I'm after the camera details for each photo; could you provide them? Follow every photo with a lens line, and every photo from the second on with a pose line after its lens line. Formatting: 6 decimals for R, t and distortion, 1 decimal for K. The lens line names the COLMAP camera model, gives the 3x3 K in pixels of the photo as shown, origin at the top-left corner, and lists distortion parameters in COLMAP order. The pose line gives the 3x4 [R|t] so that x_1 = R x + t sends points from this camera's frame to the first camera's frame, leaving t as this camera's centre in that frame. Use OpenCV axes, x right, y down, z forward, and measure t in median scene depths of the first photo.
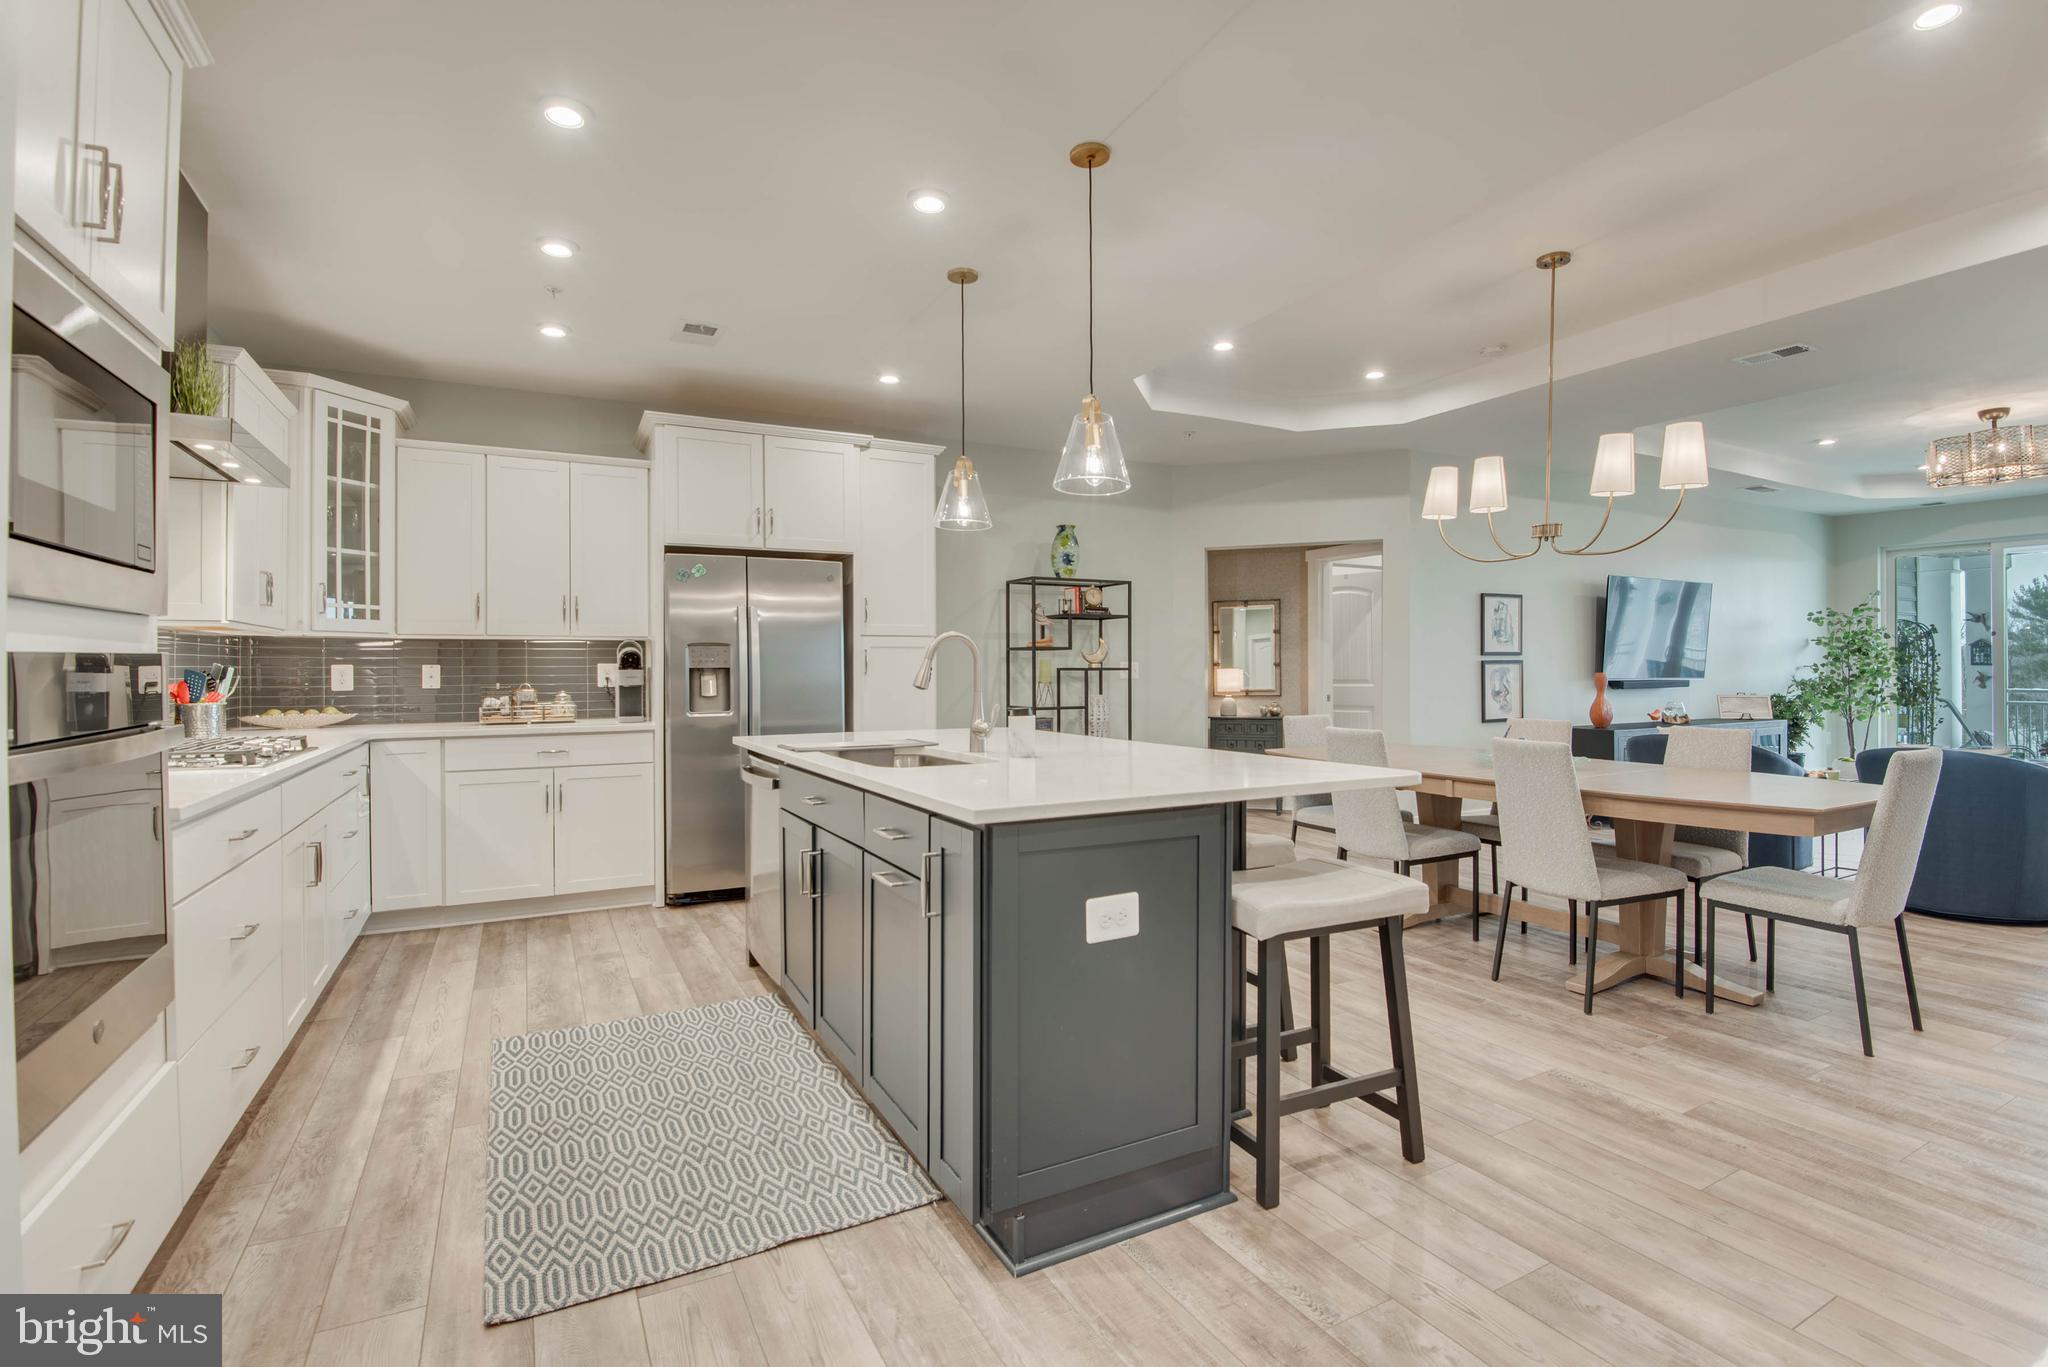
lens RADIAL K [[947.0, 0, 1030.5], [0, 947.0, 665.7], [0, 0, 1]] dist [-0.013176, -0.009719]
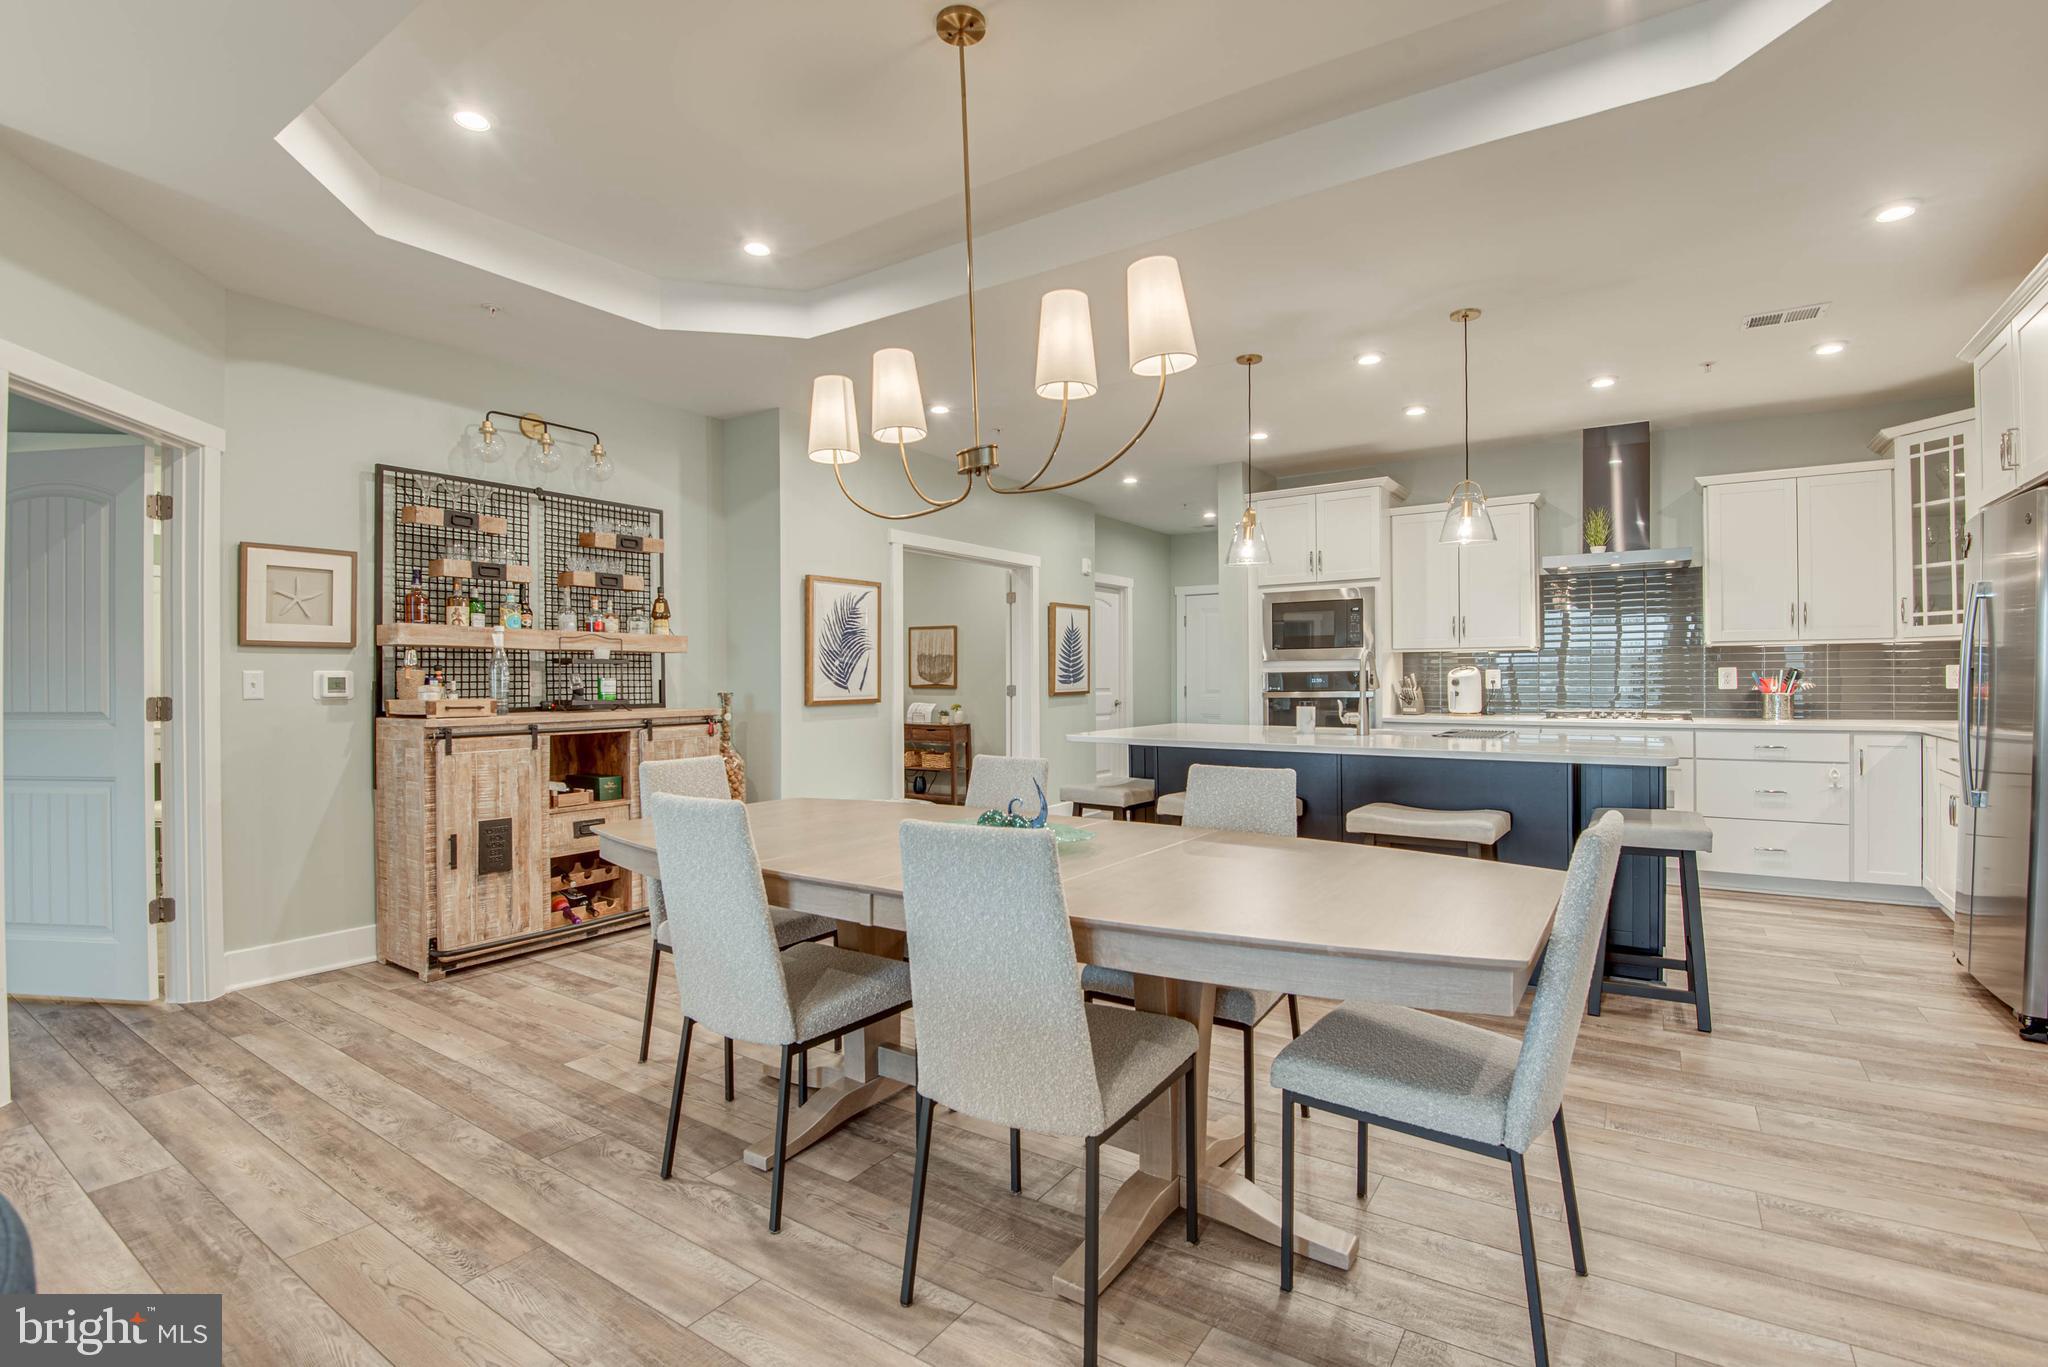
lens RADIAL K [[947.0, 0, 1027.7], [0, 947.0, 676.1], [0, 0, 1]] dist [-0.013176, -0.009719]
pose [[-0.879326, 0.008790, -0.476139, 0.723943], [0.012805, 0.999905, -0.005190, 0.003109], [0.476048, -0.010660, -0.879355, 1.385840]]
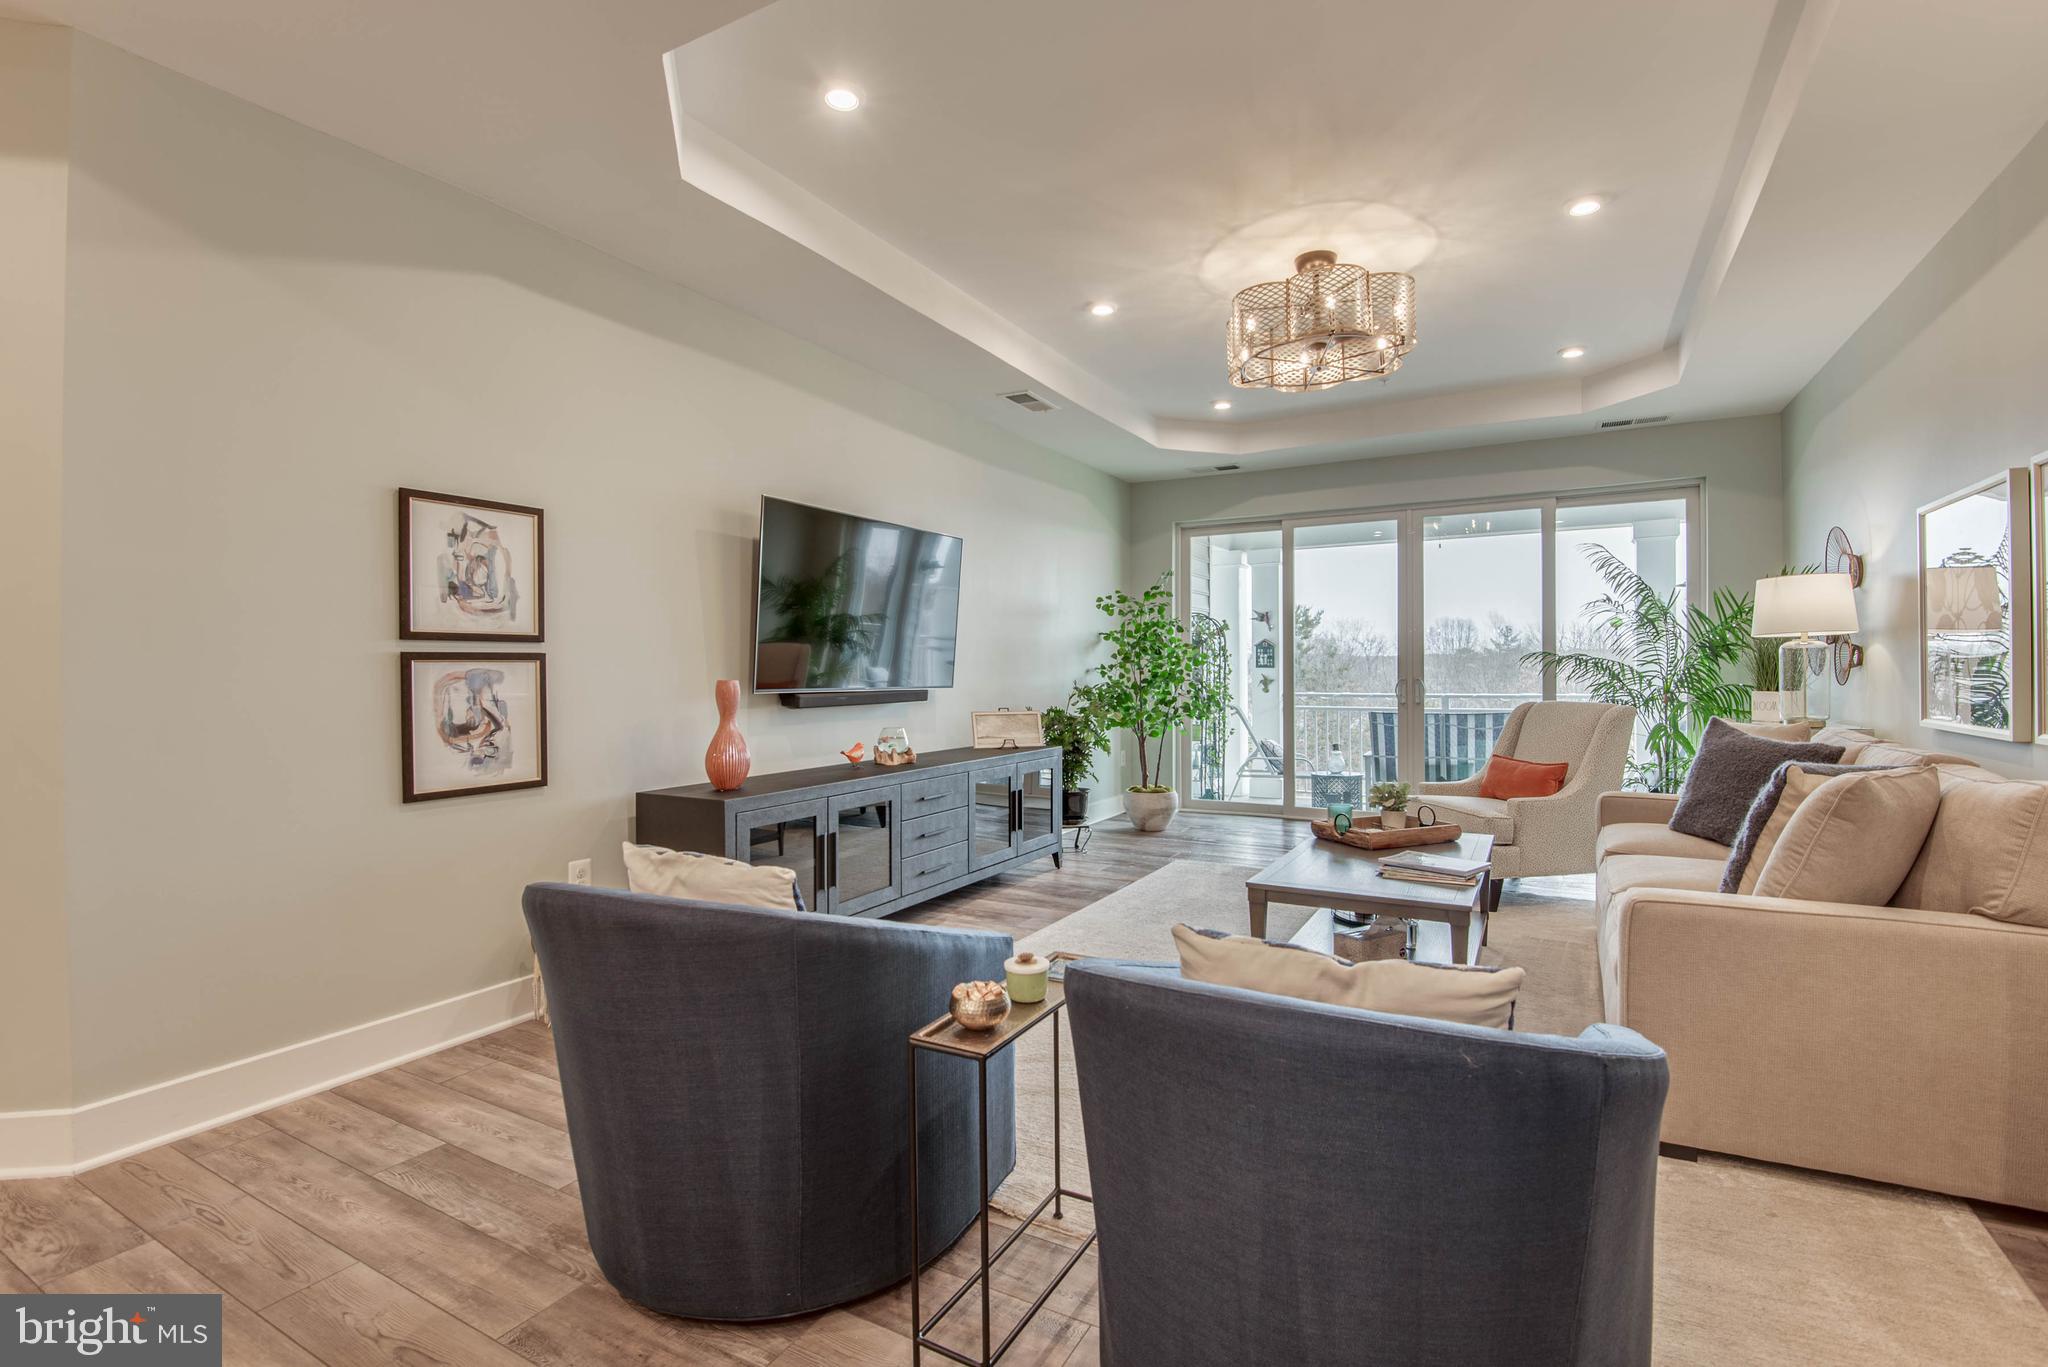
lens RADIAL K [[947.0, 0, 989.2], [0, 947.0, 677.0], [0, 0, 1]] dist [-0.013176, -0.009719]
pose [[0.859487, -0.003881, 0.511144, 0.779464], [0.000064, 0.999972, 0.007485, 0.003792], [-0.511158, -0.006401, 0.859463, 0.823482]]
